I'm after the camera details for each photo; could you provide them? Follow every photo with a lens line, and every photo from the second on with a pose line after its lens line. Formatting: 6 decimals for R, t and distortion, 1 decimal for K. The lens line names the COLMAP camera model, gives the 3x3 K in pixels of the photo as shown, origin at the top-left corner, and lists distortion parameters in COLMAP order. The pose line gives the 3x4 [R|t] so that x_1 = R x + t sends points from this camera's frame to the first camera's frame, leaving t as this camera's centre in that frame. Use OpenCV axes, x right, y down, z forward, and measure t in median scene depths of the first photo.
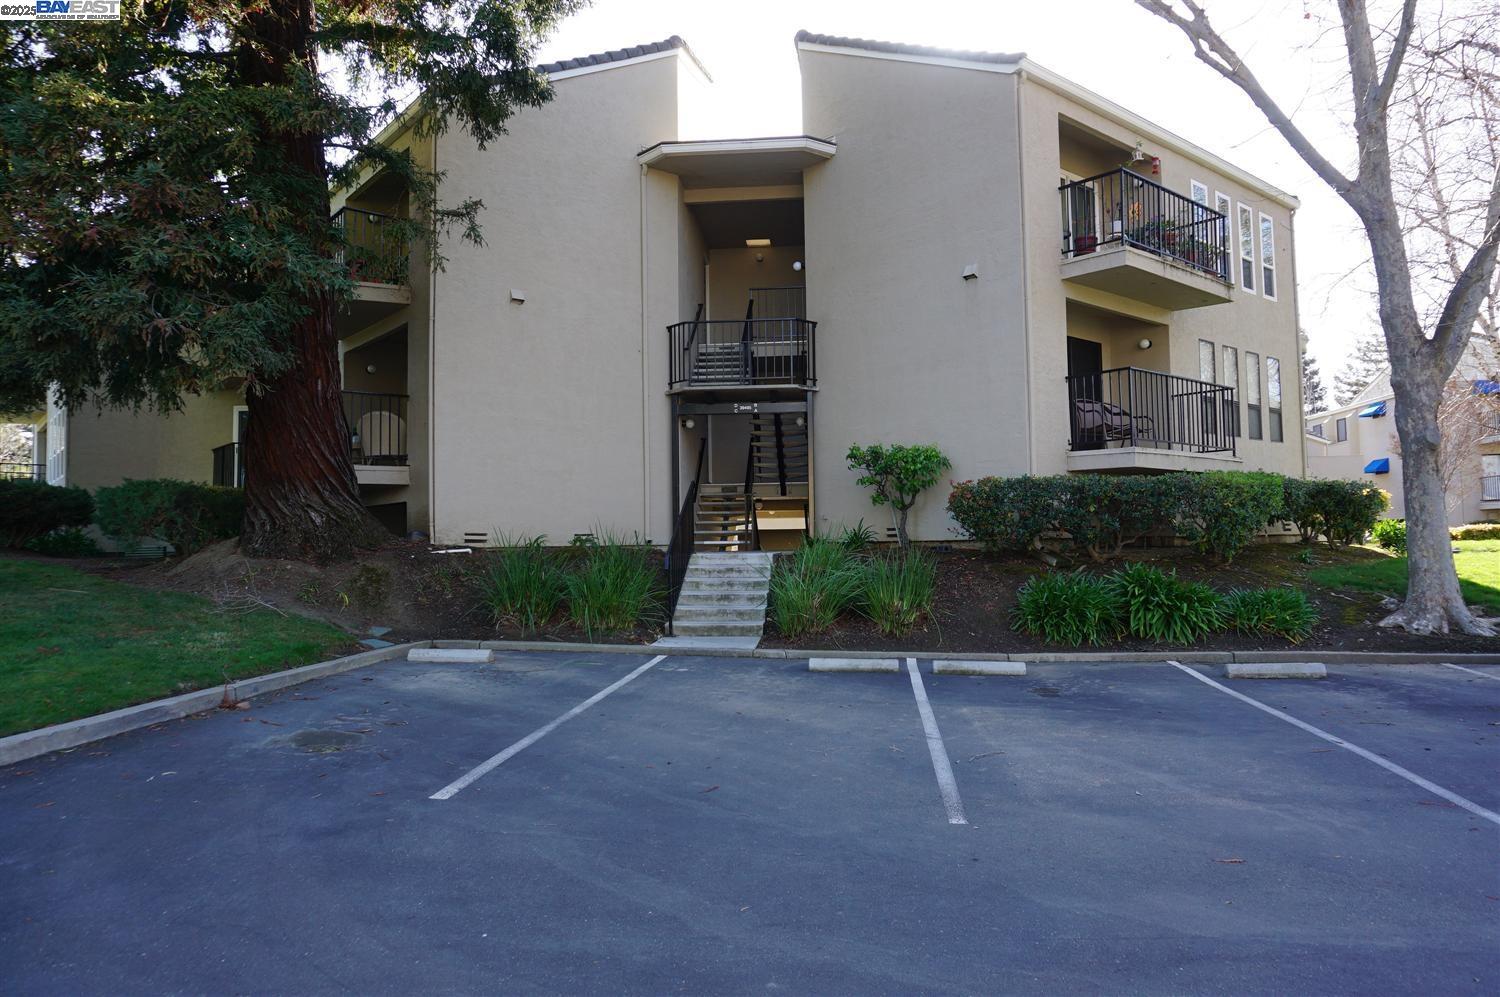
lens RADIAL K [[992.8, 0, 750.0], [0, 992.8, 498.5], [0, 0, 1]] dist [-0.071713, 0.063052]
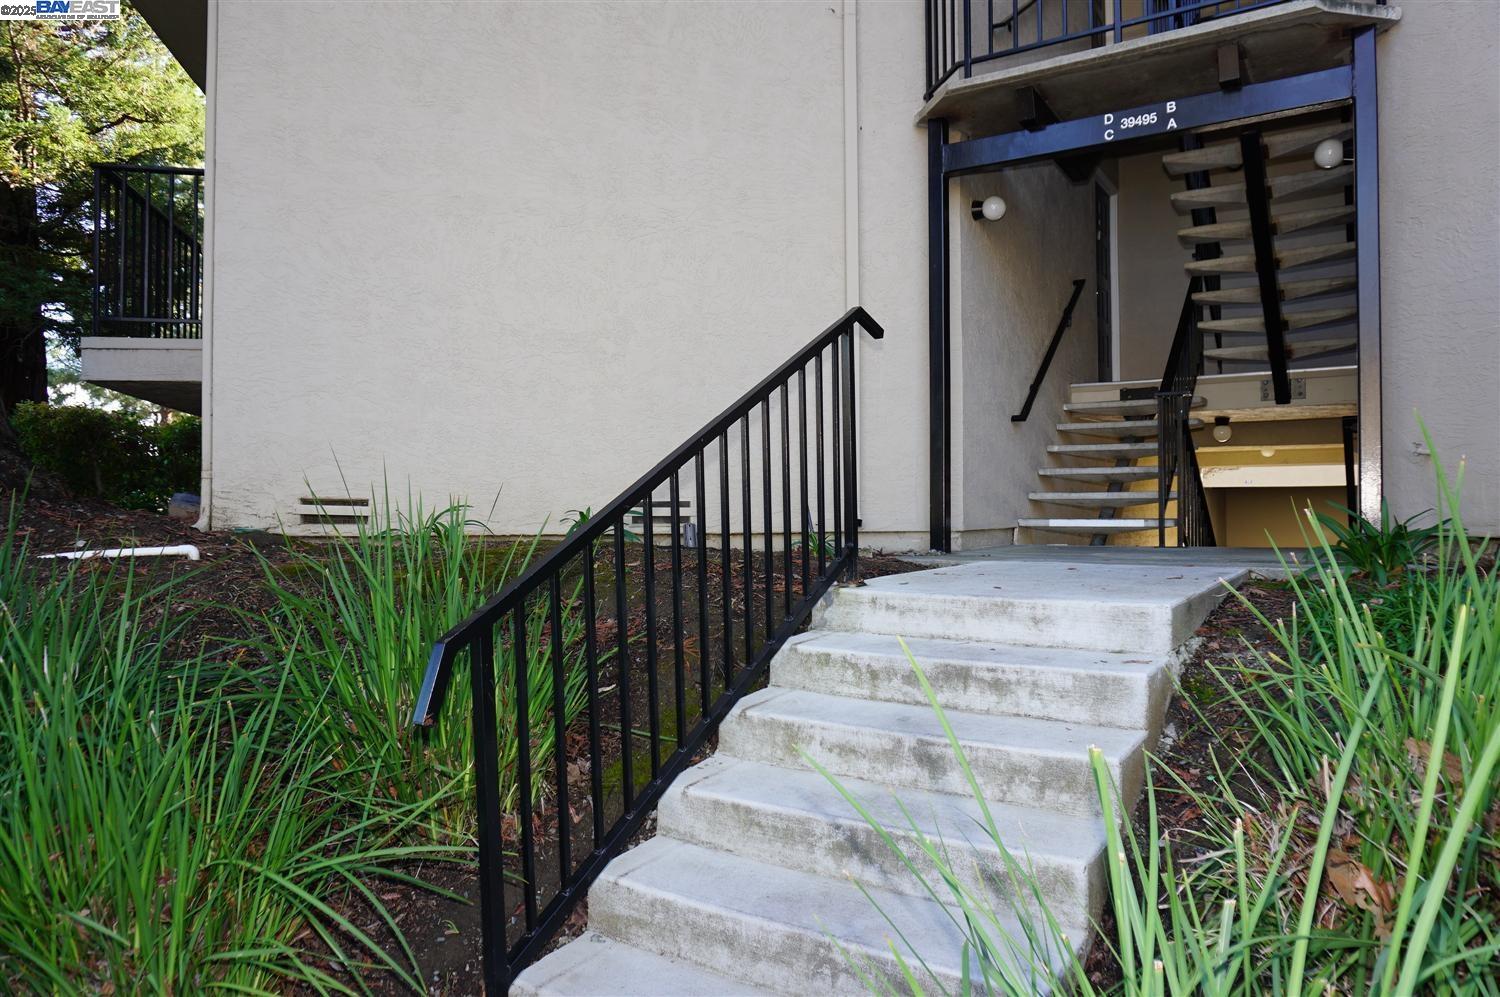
lens RADIAL K [[992.8, 0, 750.0], [0, 992.8, 498.5], [0, 0, 1]] dist [-0.071713, 0.063052]
pose [[0.882721, 0.006625, -0.469851, 0.034001], [0.013806, 0.999103, 0.040024, 0.018727], [0.469695, -0.041817, 0.881838, 0.632637]]
